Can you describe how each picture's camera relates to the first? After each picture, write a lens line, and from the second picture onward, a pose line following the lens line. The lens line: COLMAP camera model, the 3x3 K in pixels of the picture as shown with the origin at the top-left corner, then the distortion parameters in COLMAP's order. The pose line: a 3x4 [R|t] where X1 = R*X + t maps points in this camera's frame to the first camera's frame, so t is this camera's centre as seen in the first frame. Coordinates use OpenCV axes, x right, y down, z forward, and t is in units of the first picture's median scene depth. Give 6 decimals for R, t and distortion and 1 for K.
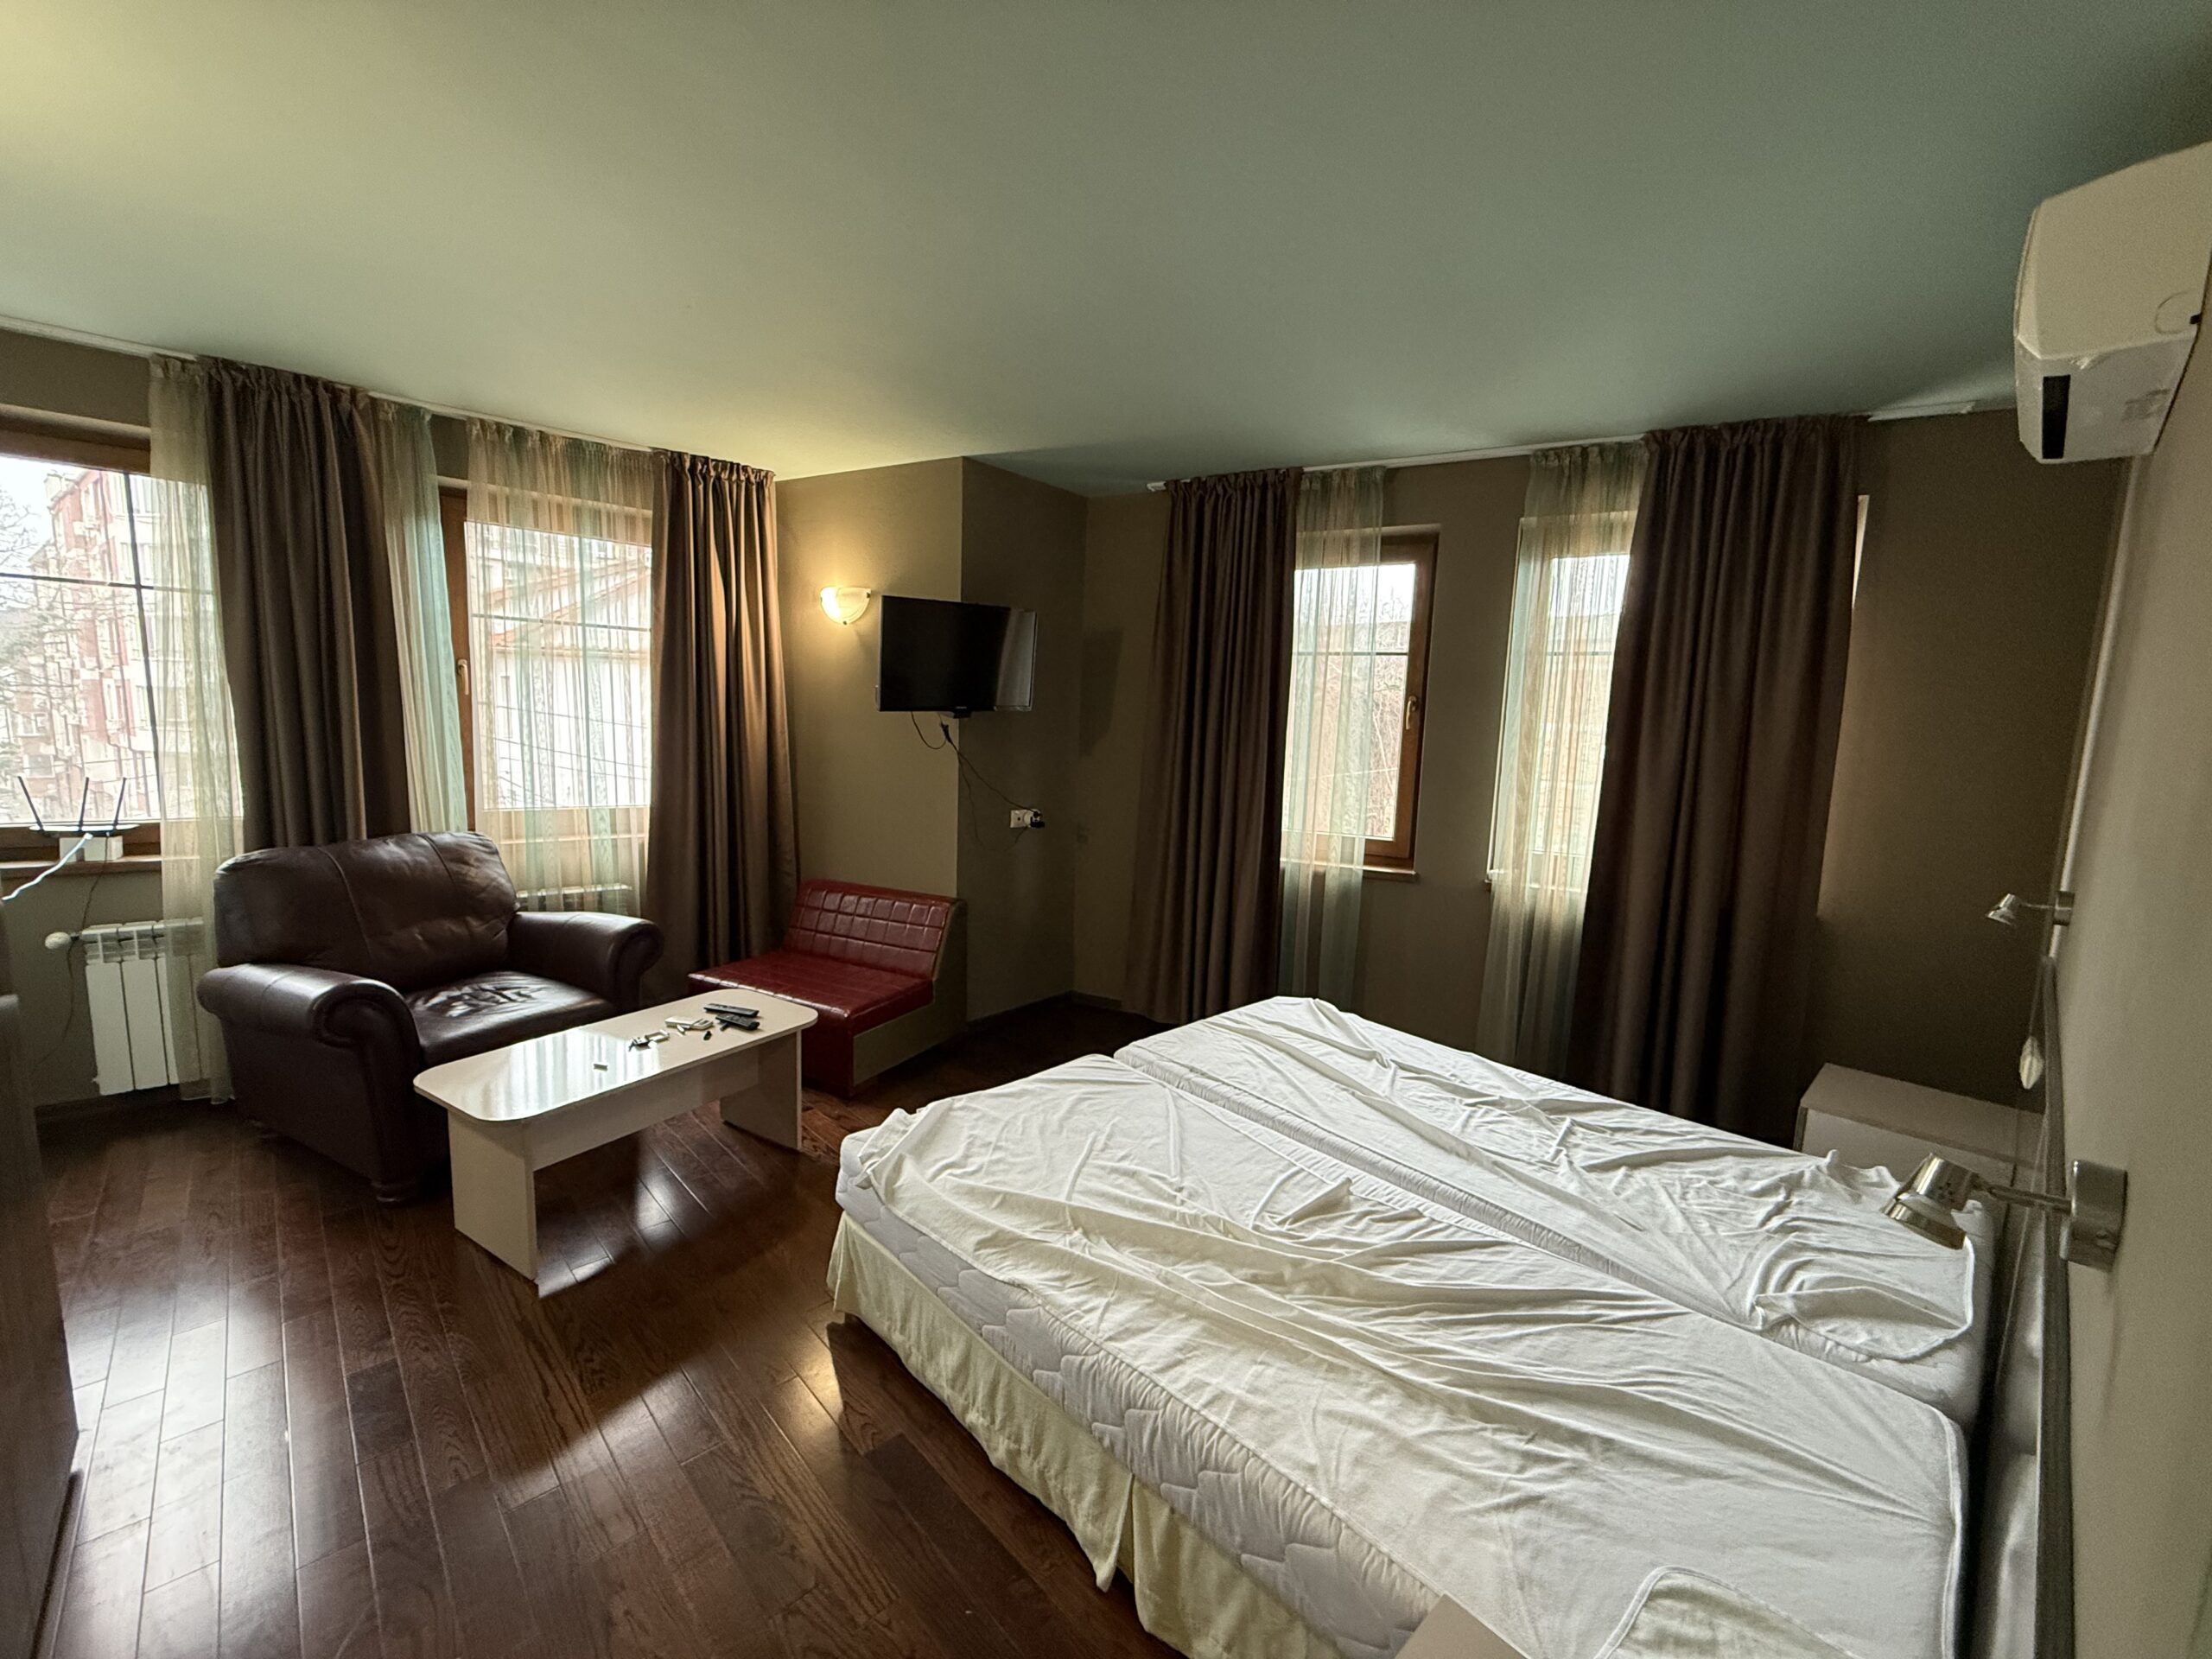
lens RADIAL K [[874.4, 0, 1100.4], [0, 874.4, 833.5], [0, 0, 1]] dist [-0.001891, 0.000076]
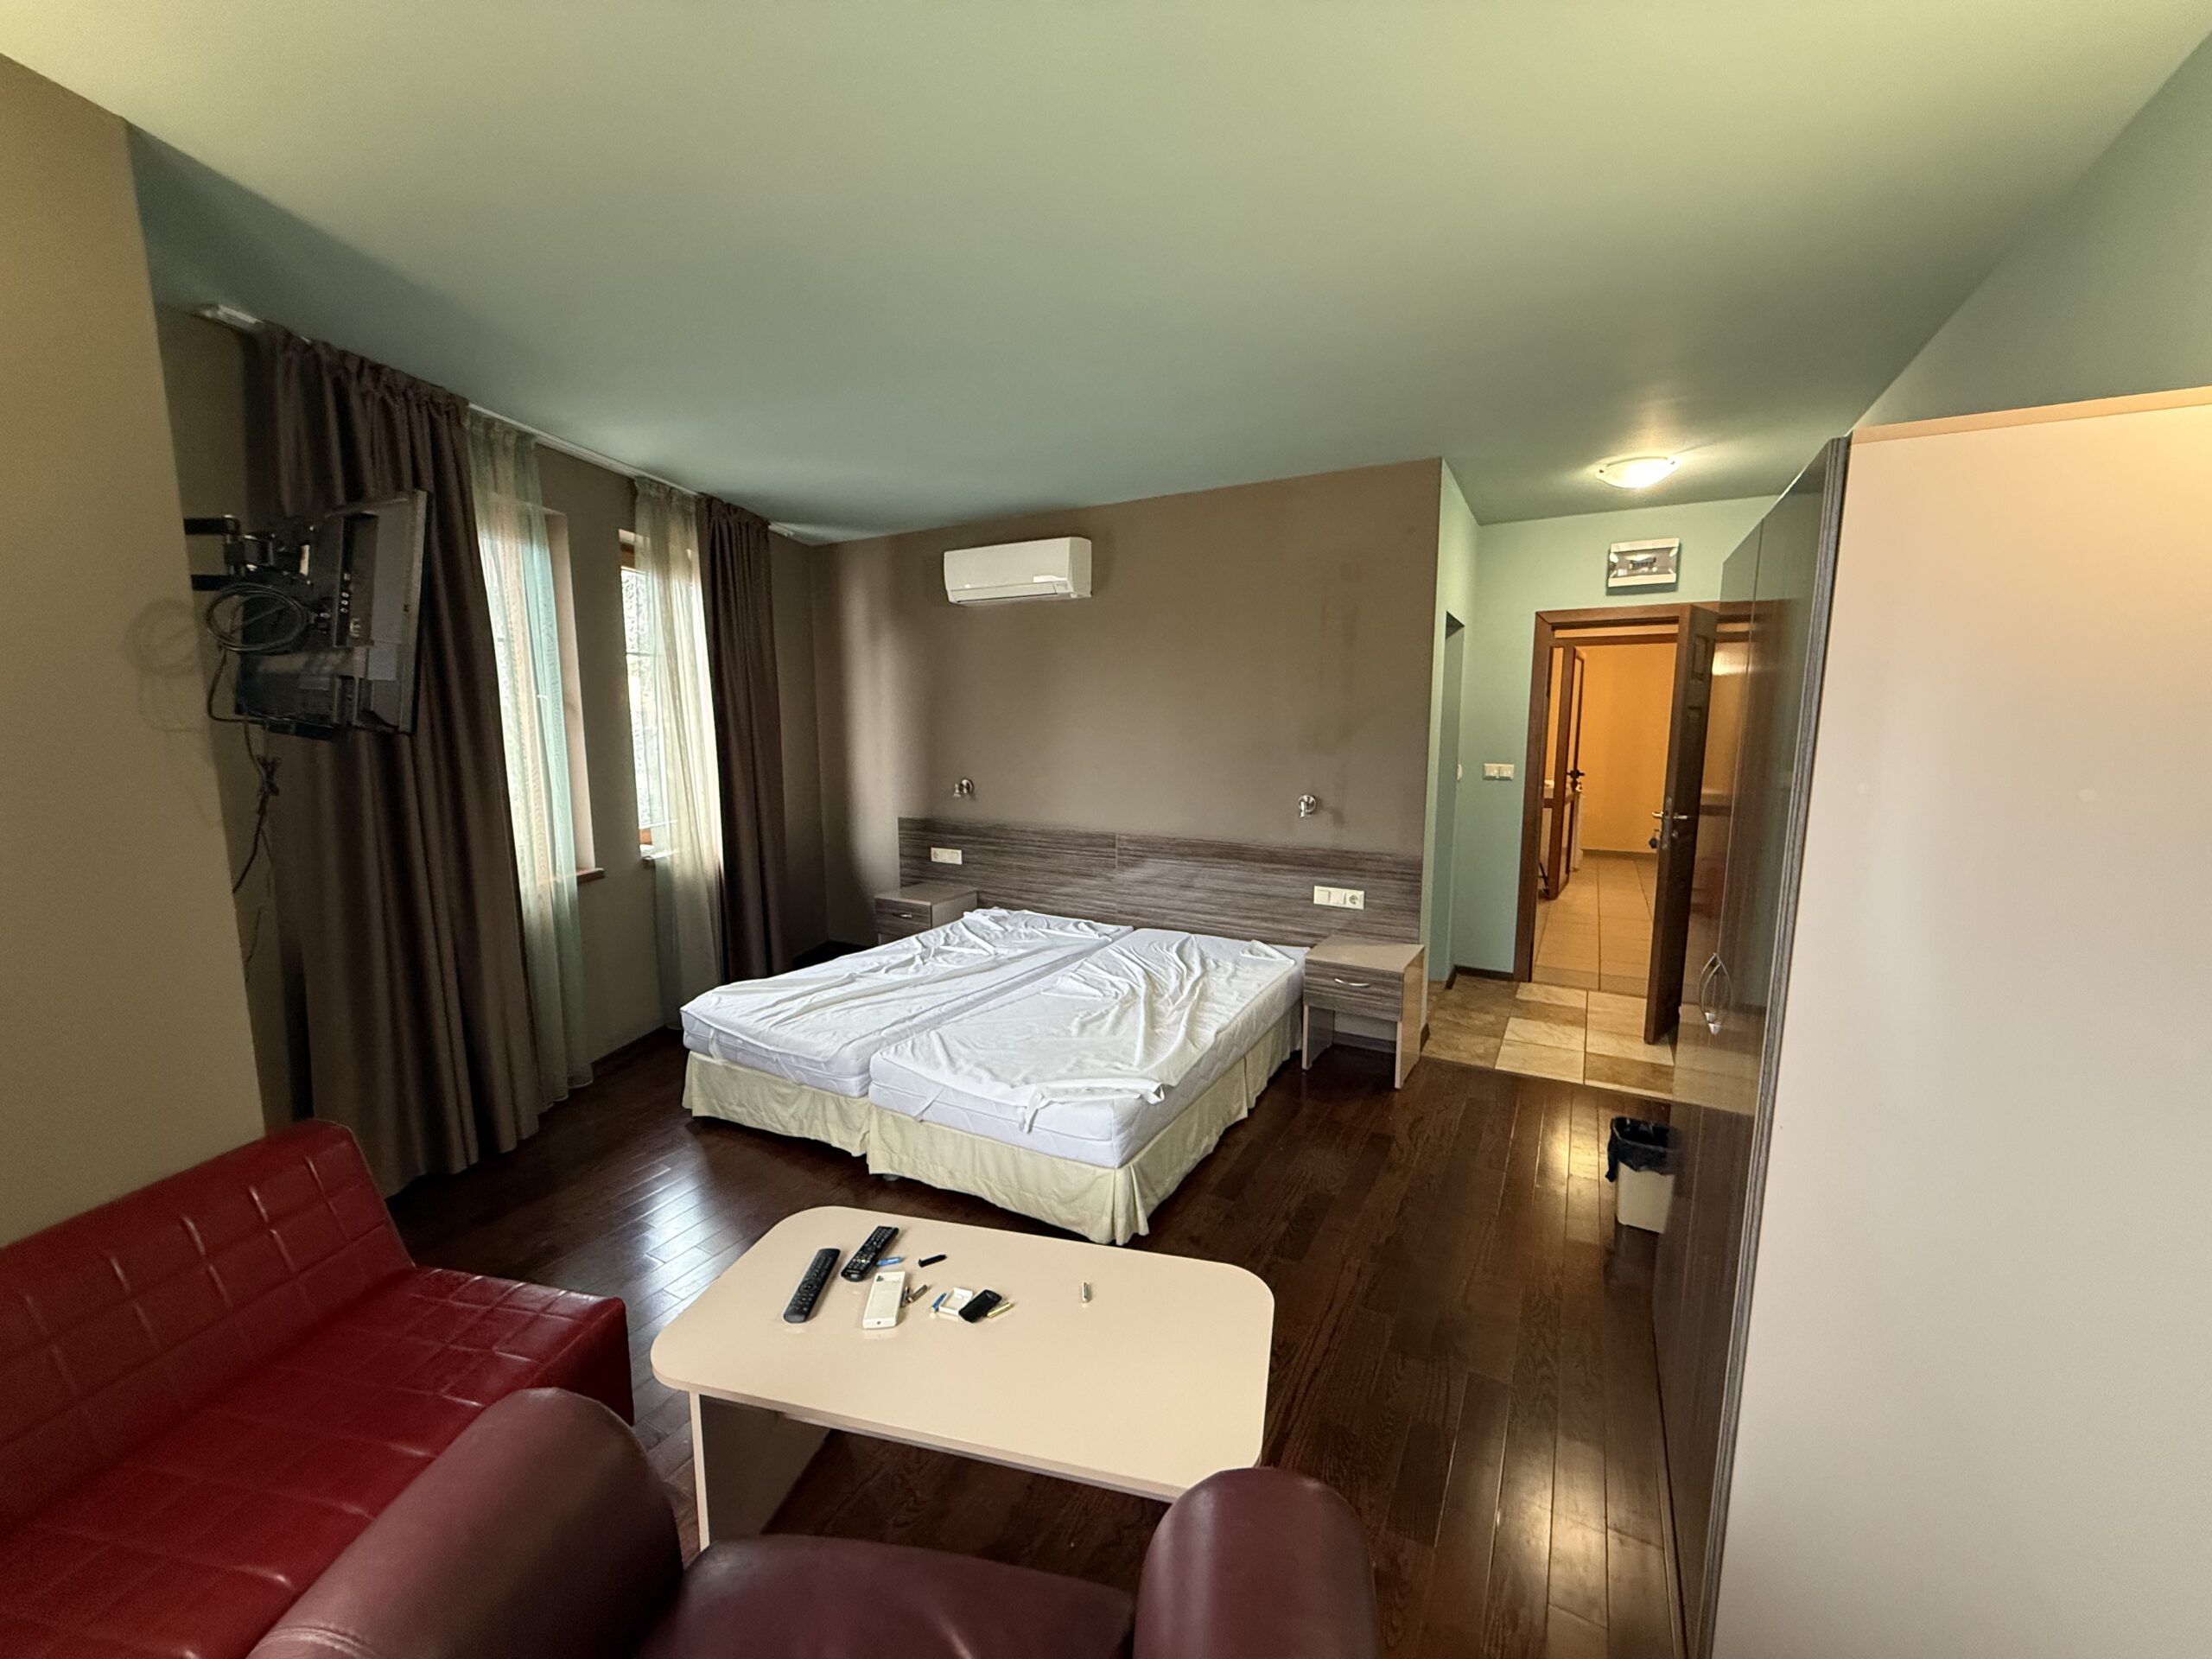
lens RADIAL K [[874.4, 0, 1100.4], [0, 874.4, 833.5], [0, 0, 1]] dist [-0.001891, 0.000076]
pose [[-0.294382, -0.156162, 0.942843, -1.038606], [0.114858, 0.973627, 0.197123, -0.176282], [-0.948761, 0.166323, -0.268682, 1.016198]]
